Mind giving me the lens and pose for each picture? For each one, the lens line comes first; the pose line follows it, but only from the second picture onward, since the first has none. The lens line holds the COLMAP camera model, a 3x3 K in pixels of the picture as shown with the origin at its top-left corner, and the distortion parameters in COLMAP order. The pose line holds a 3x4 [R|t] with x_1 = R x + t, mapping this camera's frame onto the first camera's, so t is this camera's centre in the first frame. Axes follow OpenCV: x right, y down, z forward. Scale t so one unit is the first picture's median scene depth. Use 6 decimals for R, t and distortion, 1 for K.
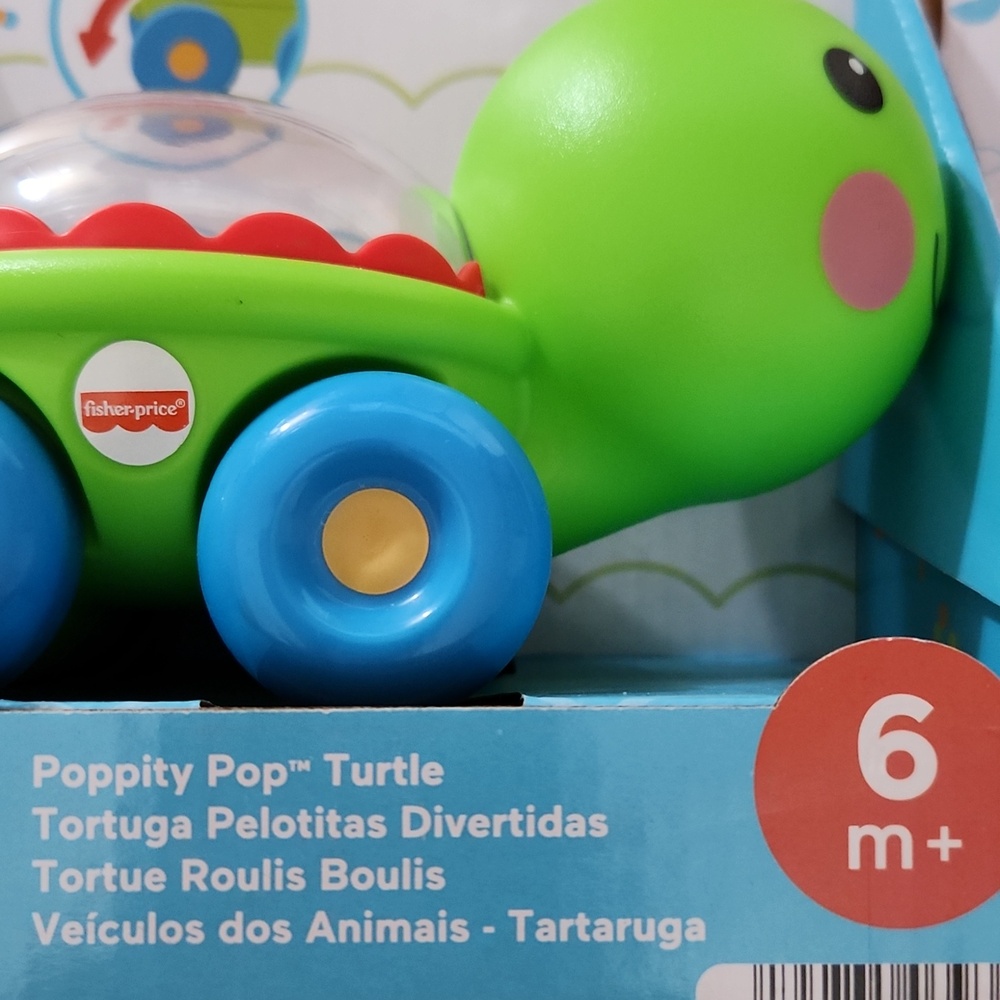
lens RADIAL K [[1523.3, 0, 502.1], [0, 1523.3, 492.5], [0, 0, 1]] dist [0.015683, 0.000000]
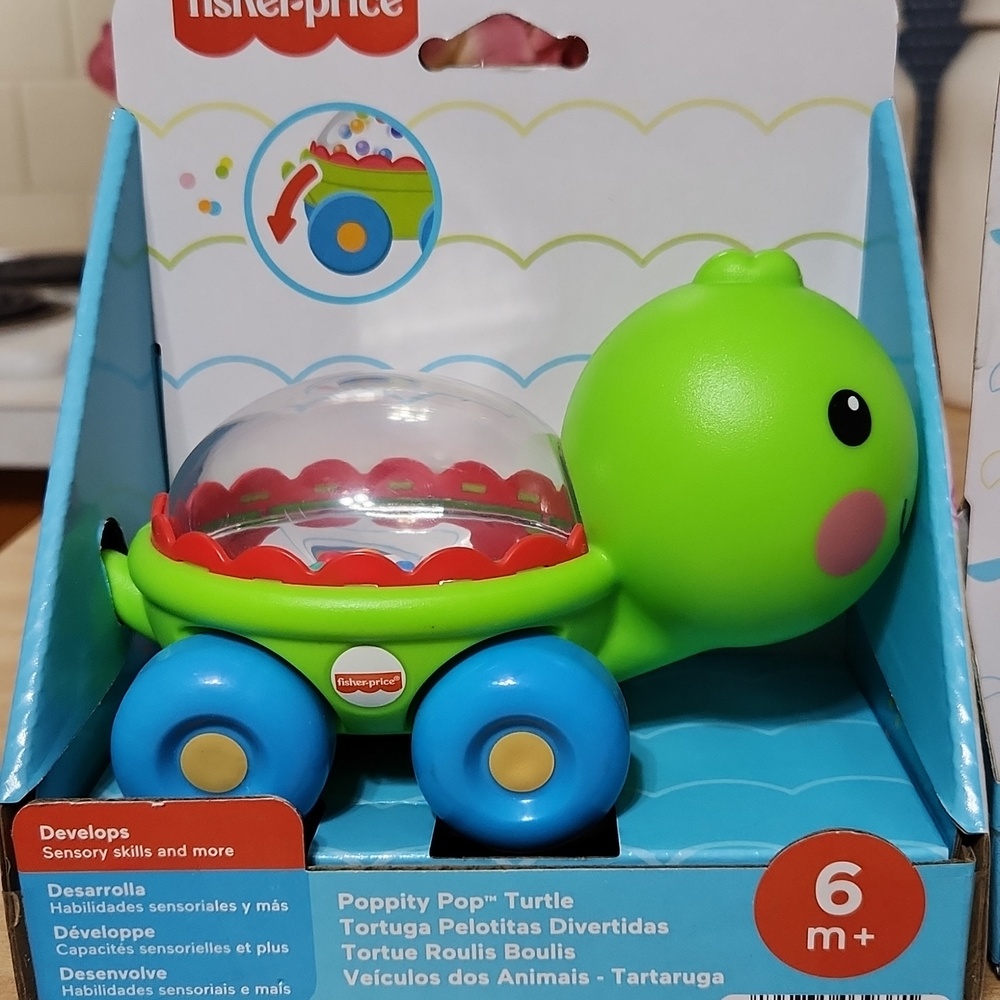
lens RADIAL K [[1428.8, 0, 502.3], [0, 1428.8, 502.1], [0, 0, 1]] dist [0.028447, 0.000000]
pose [[0.998858, -0.013847, -0.045733, -0.038620], [0.027960, 0.945511, 0.324387, -0.776772], [0.038749, -0.325295, 0.944818, -0.394244]]
